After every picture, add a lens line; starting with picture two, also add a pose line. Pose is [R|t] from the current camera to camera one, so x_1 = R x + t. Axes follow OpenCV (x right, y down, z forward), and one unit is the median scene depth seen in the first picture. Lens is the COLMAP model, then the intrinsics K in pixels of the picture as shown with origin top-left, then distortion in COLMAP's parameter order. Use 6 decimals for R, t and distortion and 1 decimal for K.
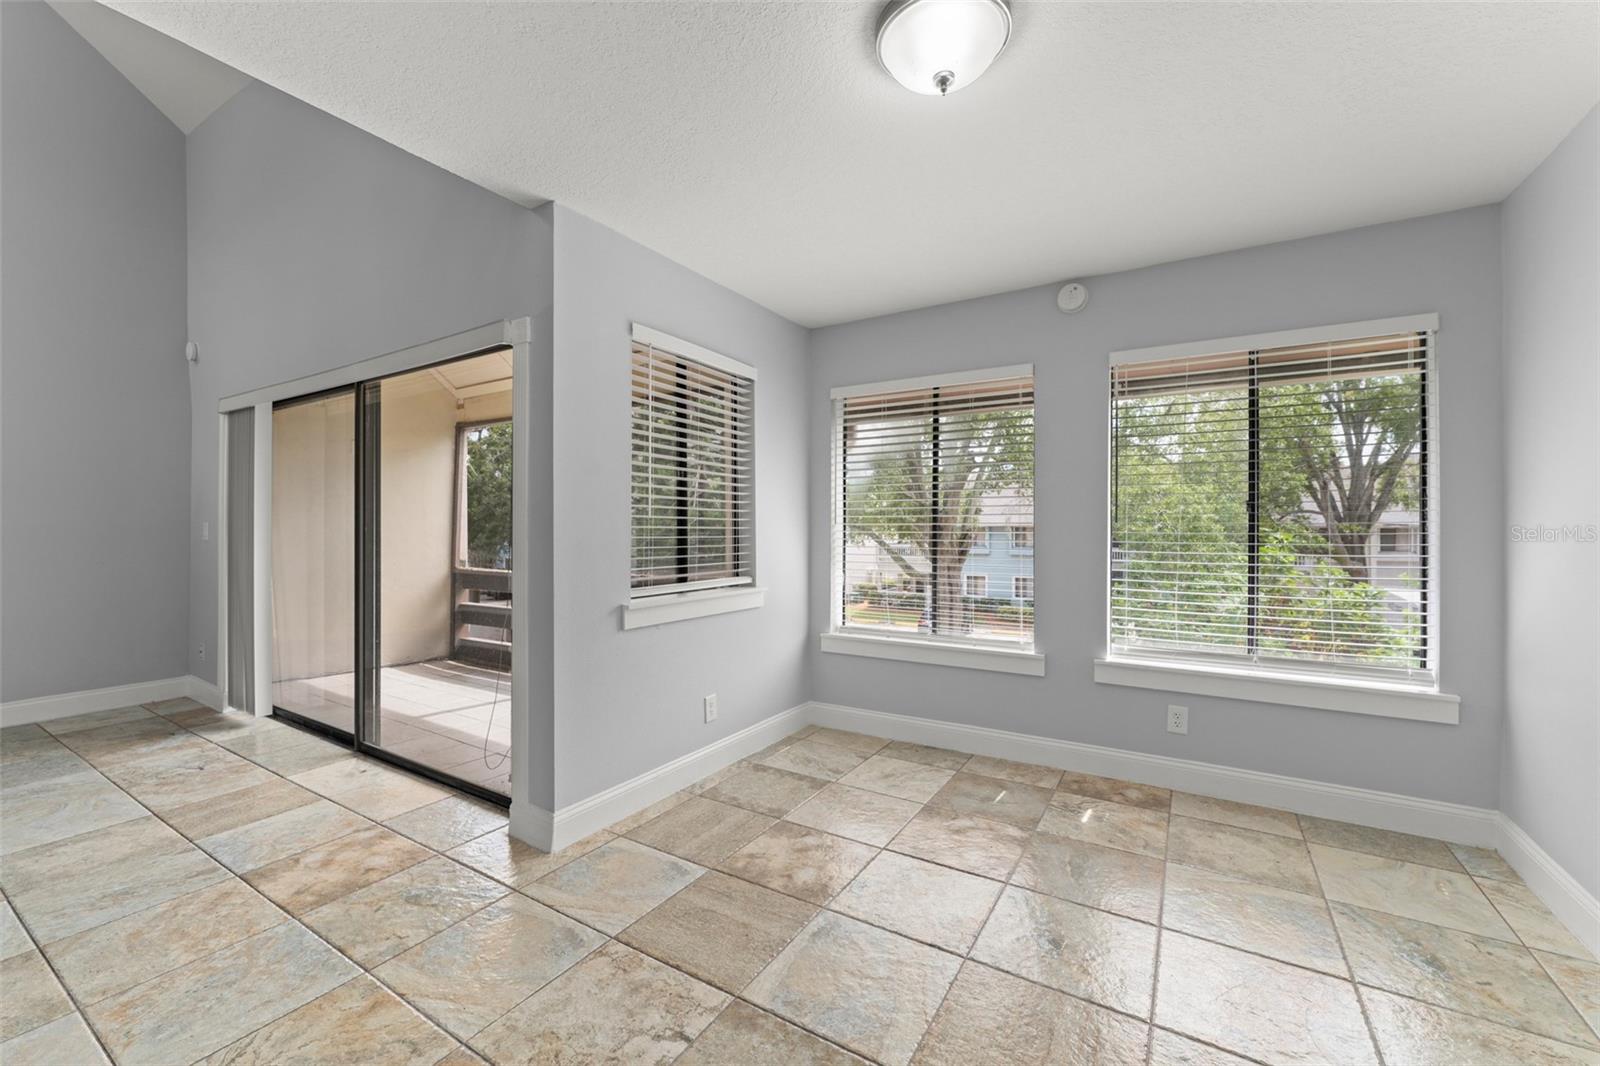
lens RADIAL K [[632.2, 0, 786.0], [0, 632.2, 528.2], [0, 0, 1]] dist [0.004554, -0.001009]
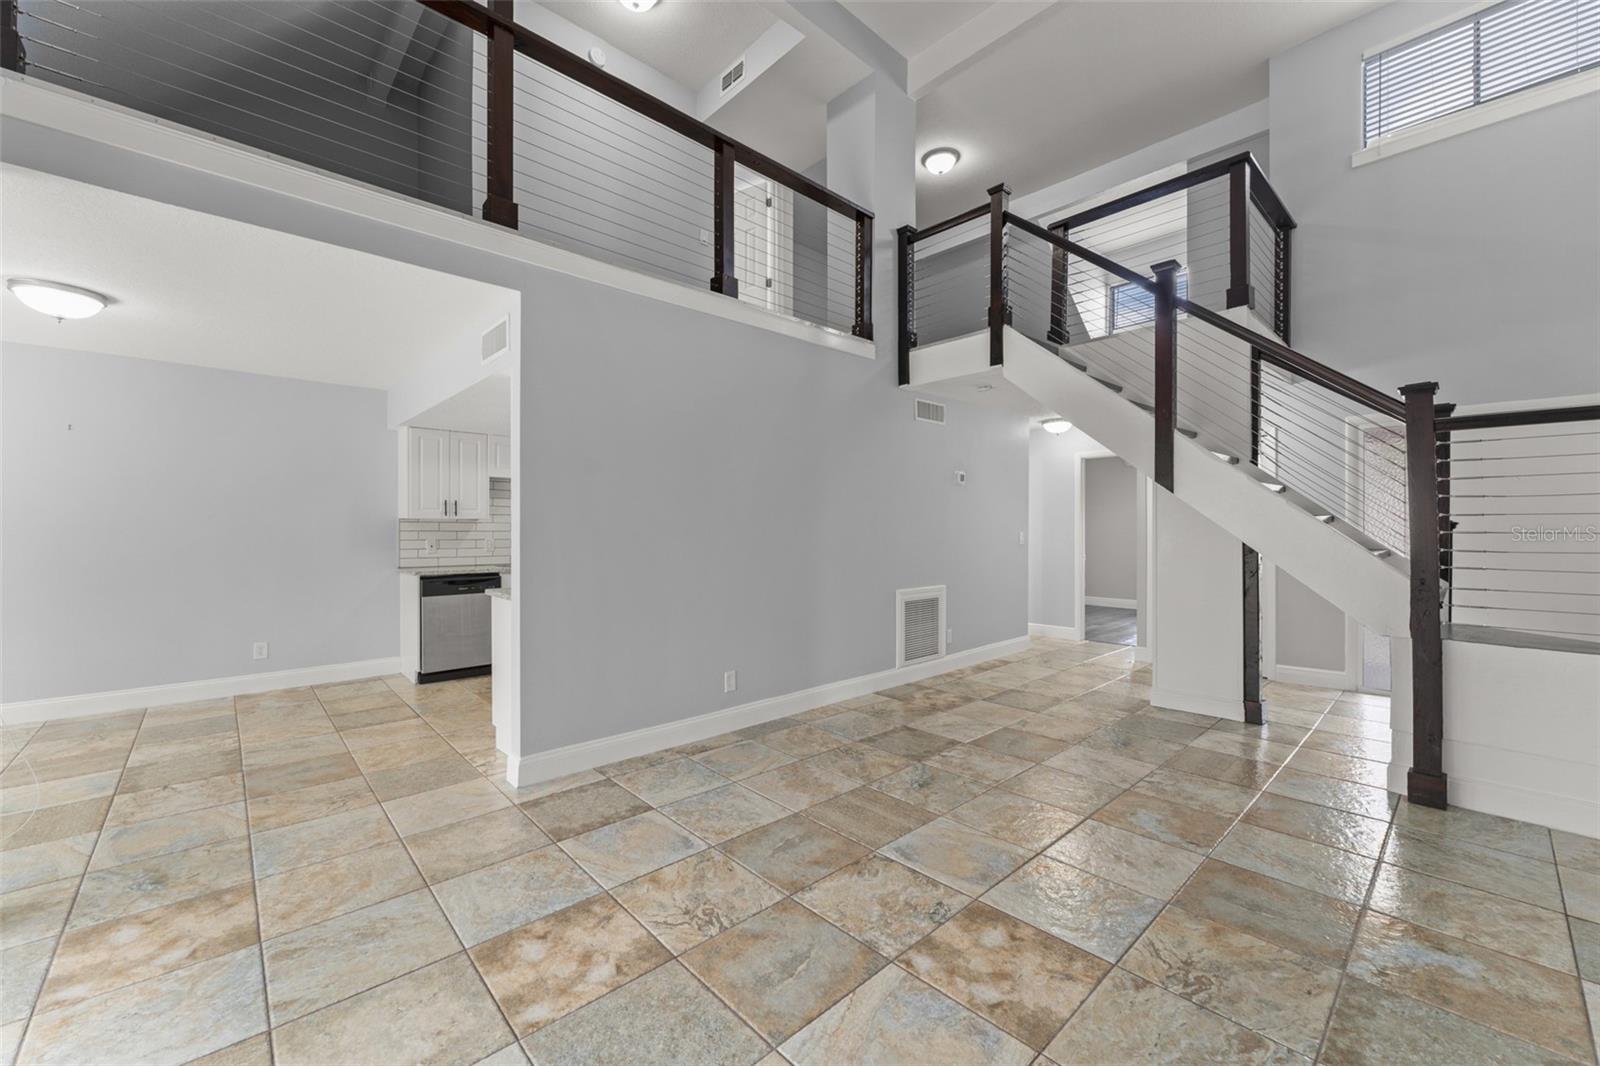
lens RADIAL K [[632.2, 0, 805.1], [0, 632.2, 529.7], [0, 0, 1]] dist [0.004554, -0.001009]
pose [[-0.965968, -0.007053, 0.258566, -1.701794], [-0.007327, 0.999973, -0.000097, -0.029742], [-0.258559, -0.001988, -0.965994, 1.550501]]
